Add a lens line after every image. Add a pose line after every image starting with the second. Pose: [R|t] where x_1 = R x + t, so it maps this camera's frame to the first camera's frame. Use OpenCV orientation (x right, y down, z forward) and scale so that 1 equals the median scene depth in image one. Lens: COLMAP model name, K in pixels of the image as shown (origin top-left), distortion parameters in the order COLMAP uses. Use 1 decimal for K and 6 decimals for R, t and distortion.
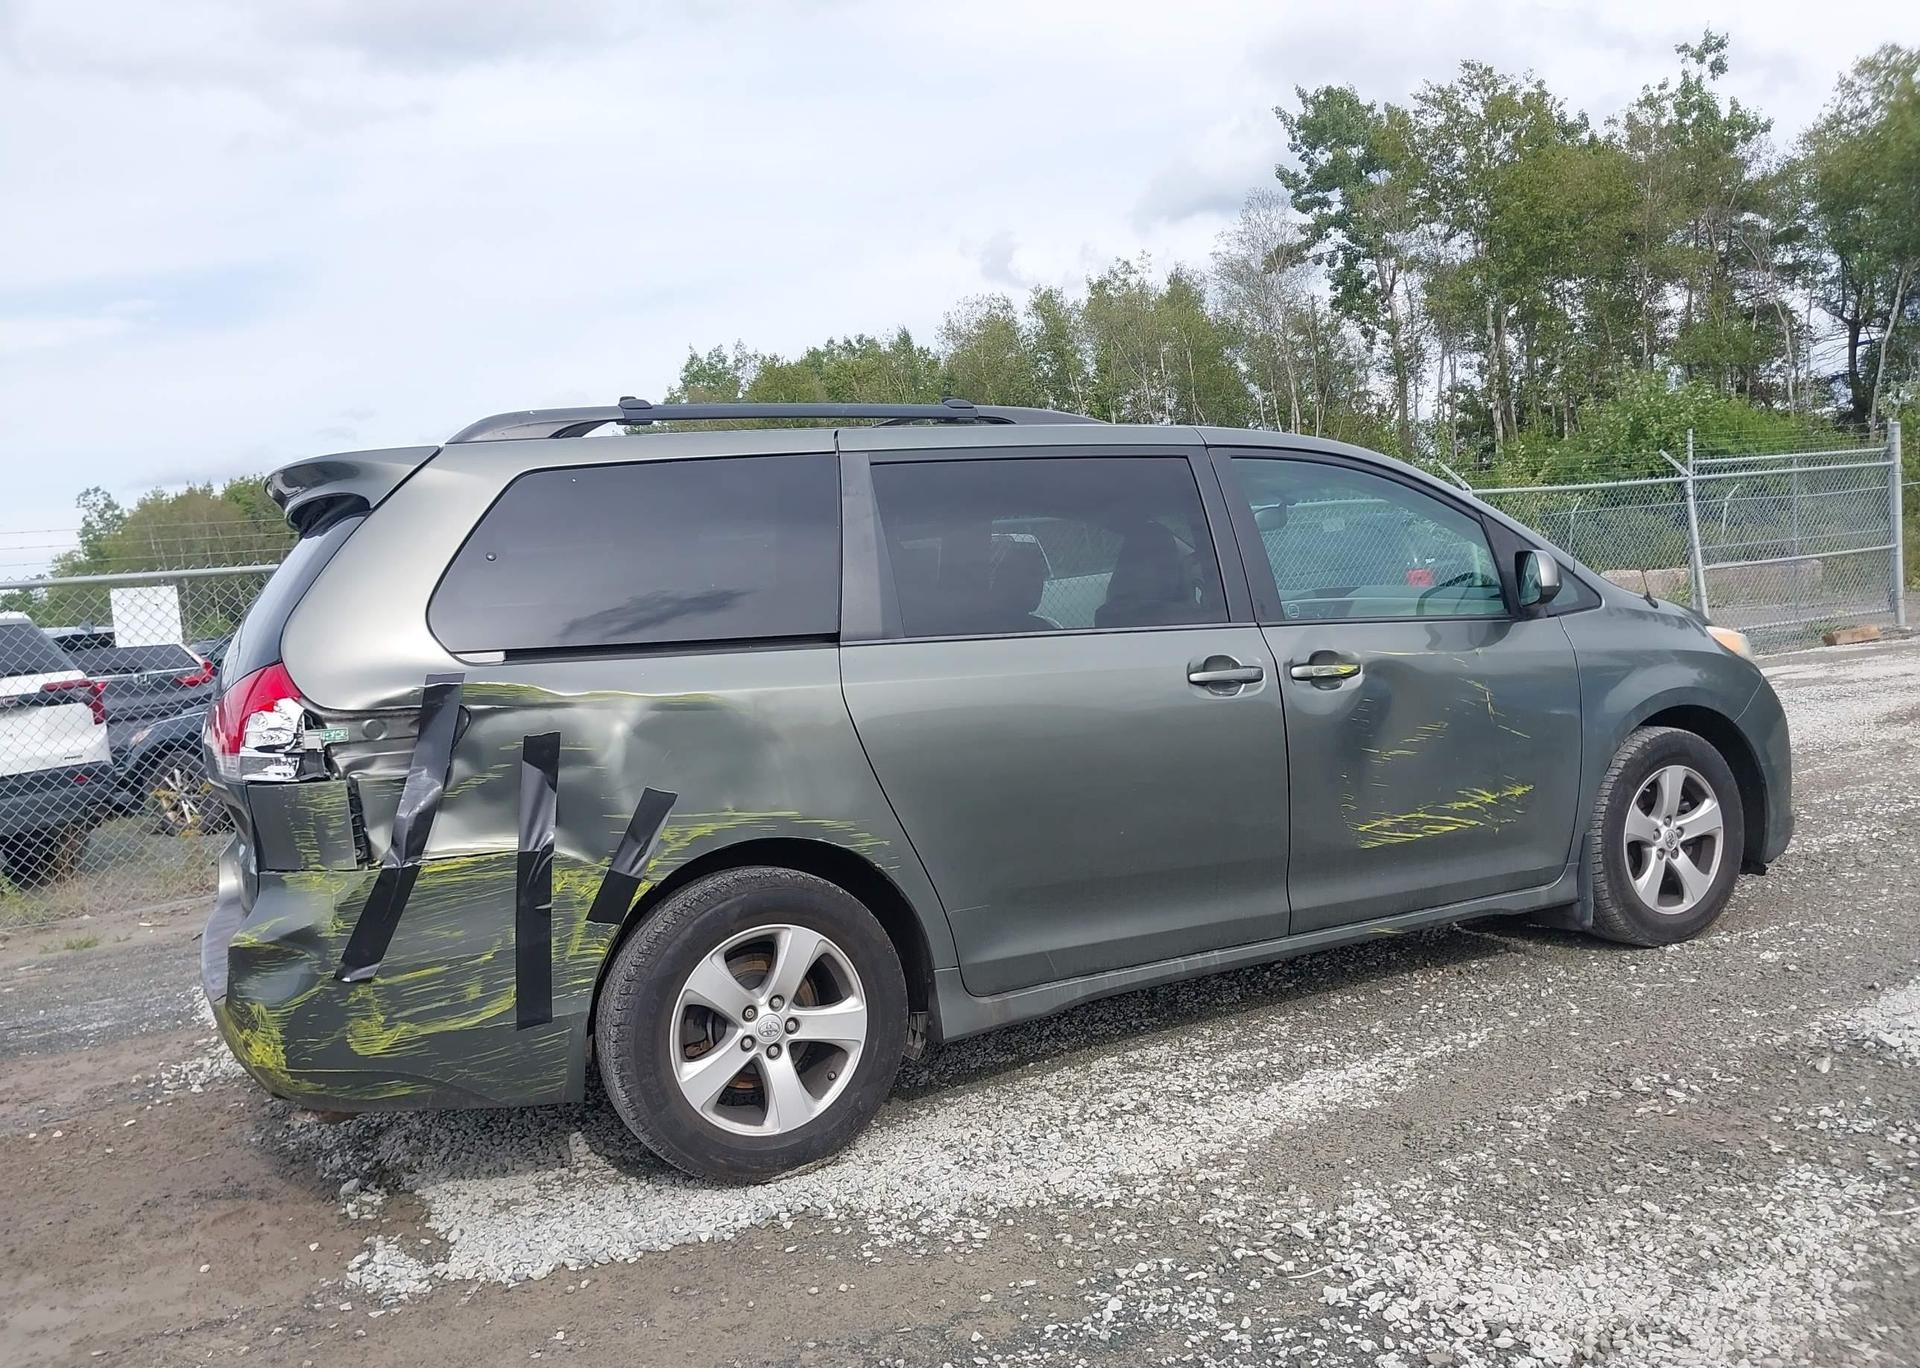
lens RADIAL K [[1553.8, 0, 1034.2], [0, 1553.8, 682.2], [0, 0, 1]] dist [0.061346, -0.123624]
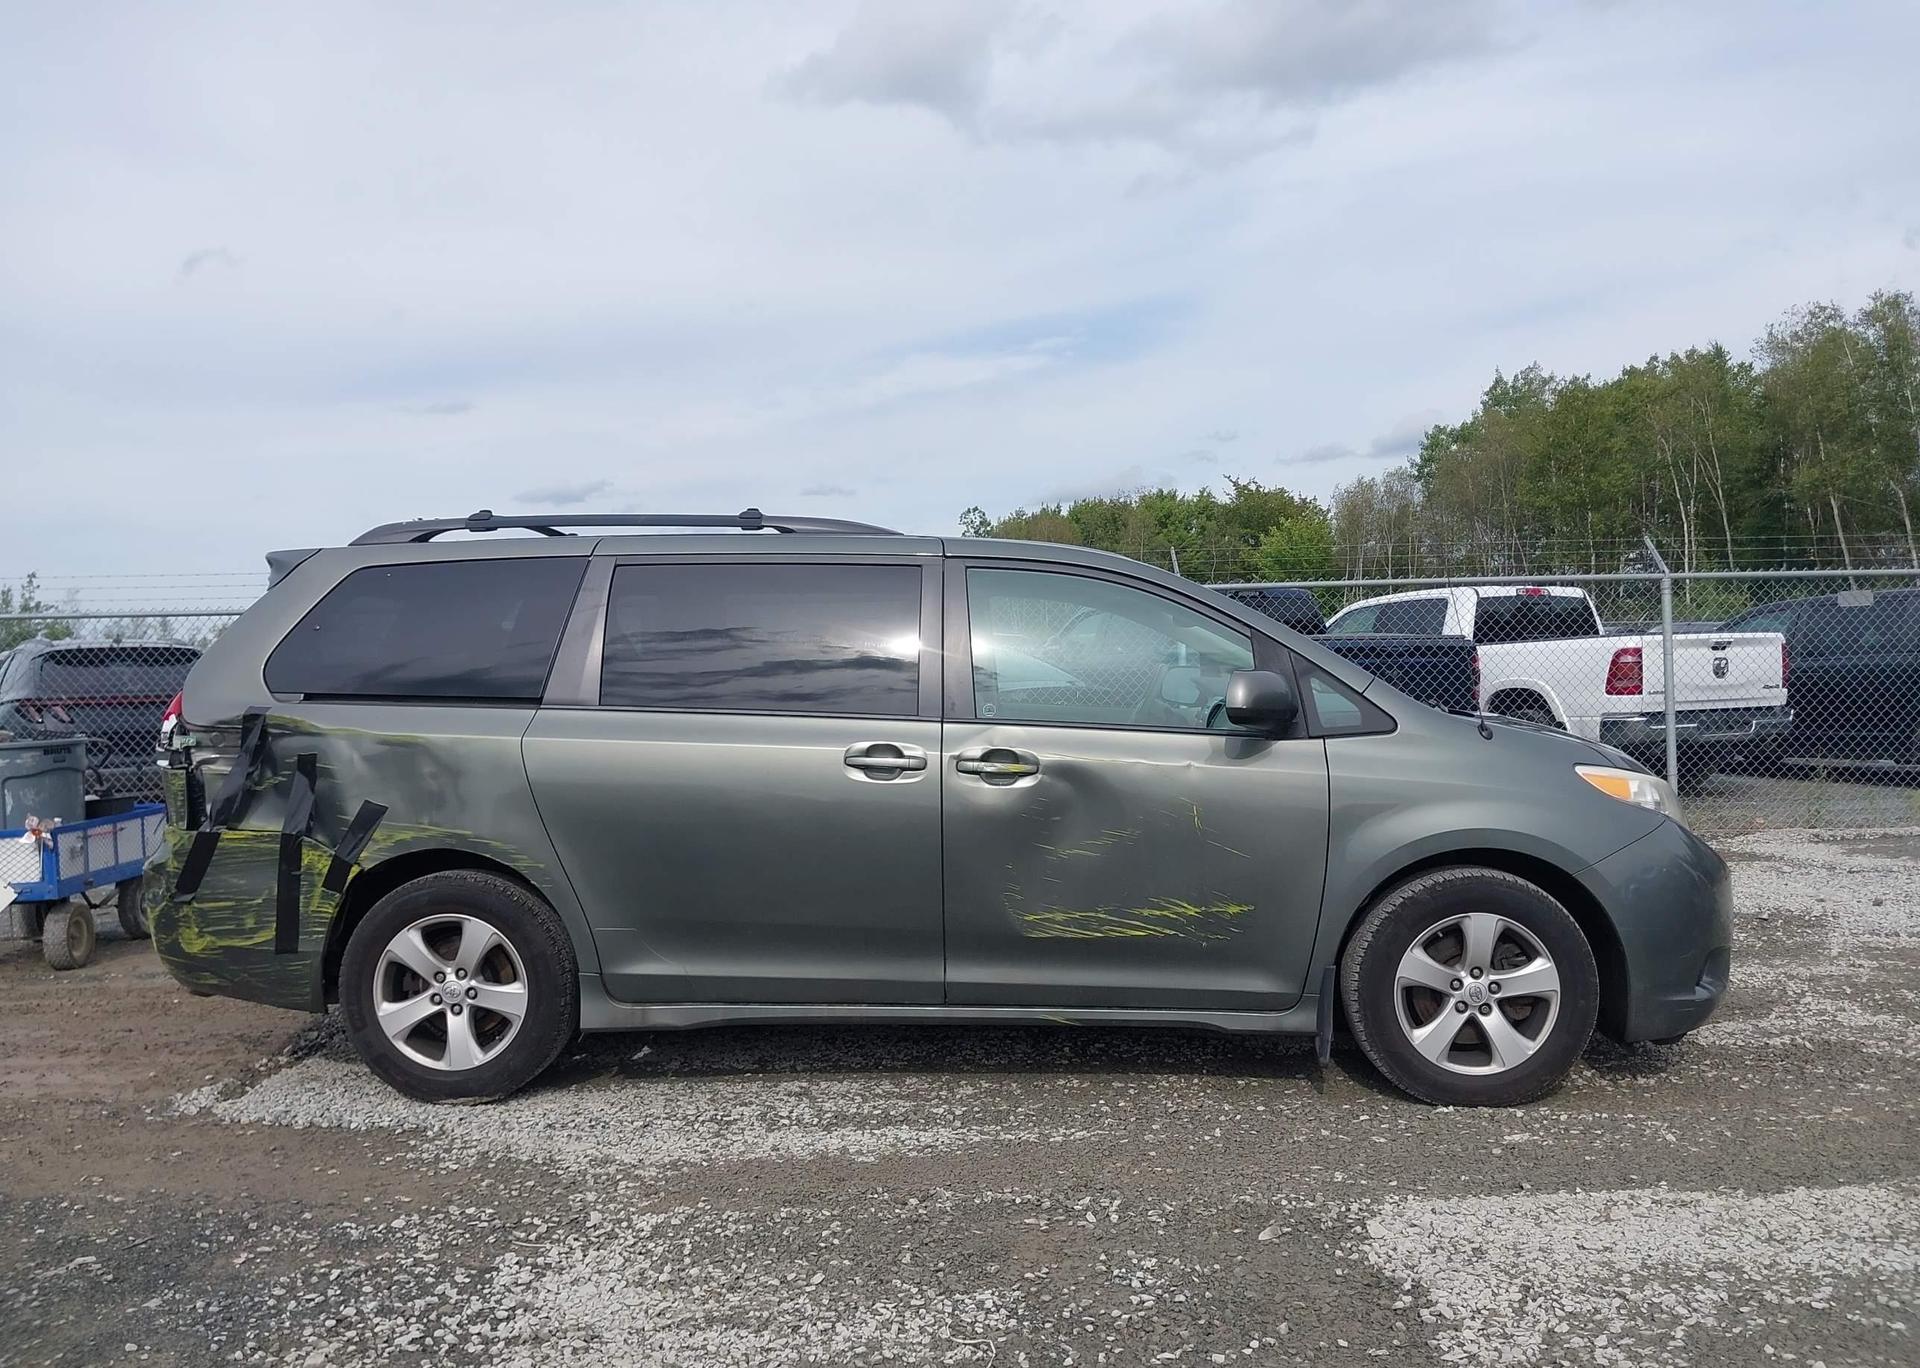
lens RADIAL K [[1589.2, 0, 967.0], [0, 1589.2, 682.0], [0, 0, 1]] dist [0.065115, -0.096153]
pose [[0.840810, 0.075511, -0.536038, 0.805964], [-0.083988, 0.996429, 0.008625, -0.078861], [0.534775, 0.037769, 0.844150, 0.061972]]
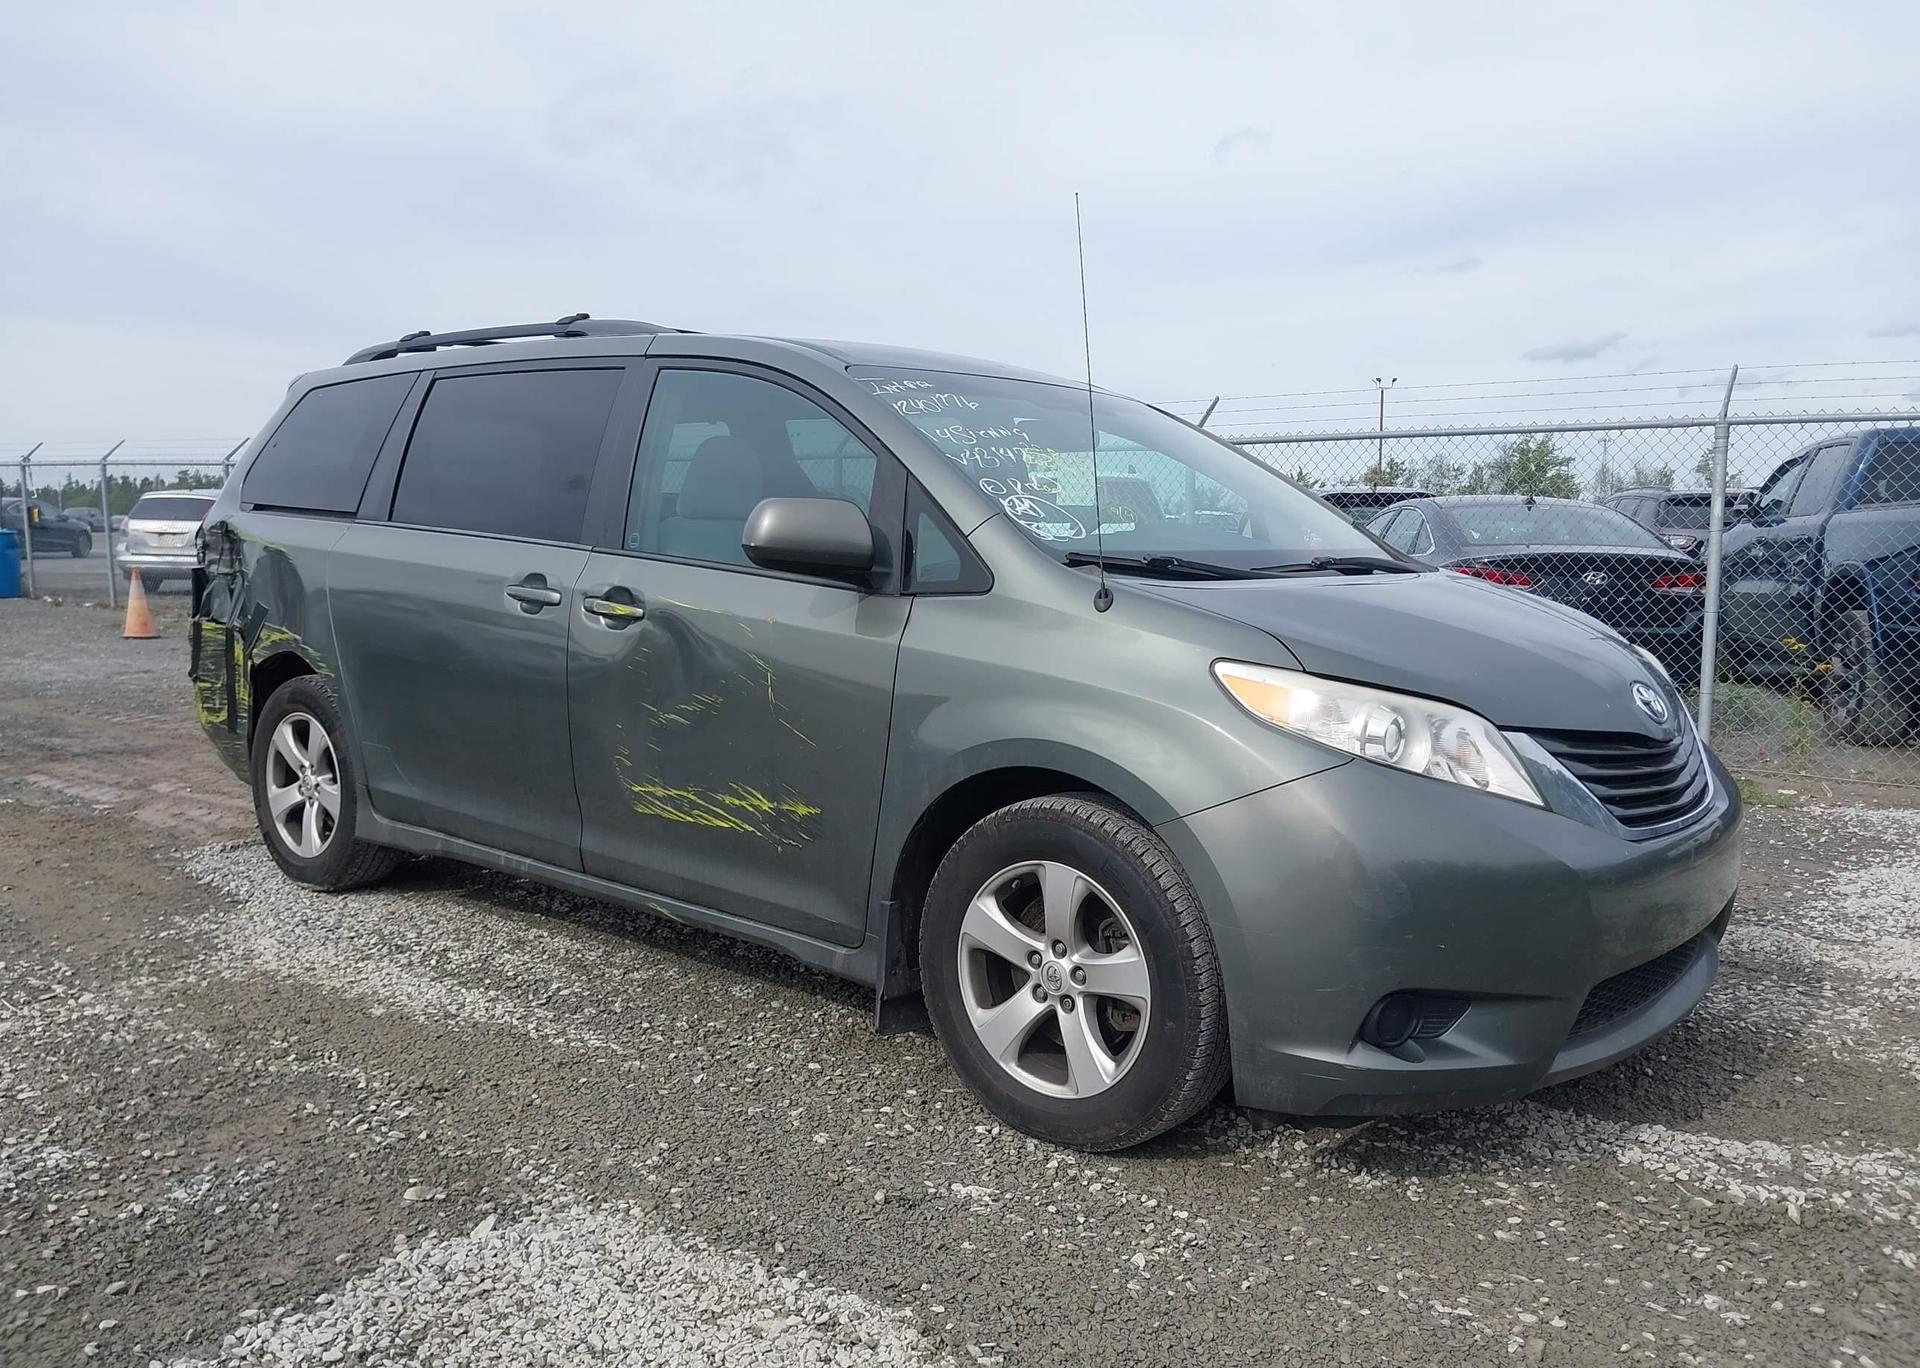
lens RADIAL K [[1589.2, 0, 967.0], [0, 1589.2, 682.0], [0, 0, 1]] dist [0.065115, -0.096153]
pose [[0.334650, 0.180007, -0.924990, 1.207029], [-0.100819, 0.982791, 0.154780, -0.138899], [0.936934, 0.041460, 0.347040, 0.928237]]
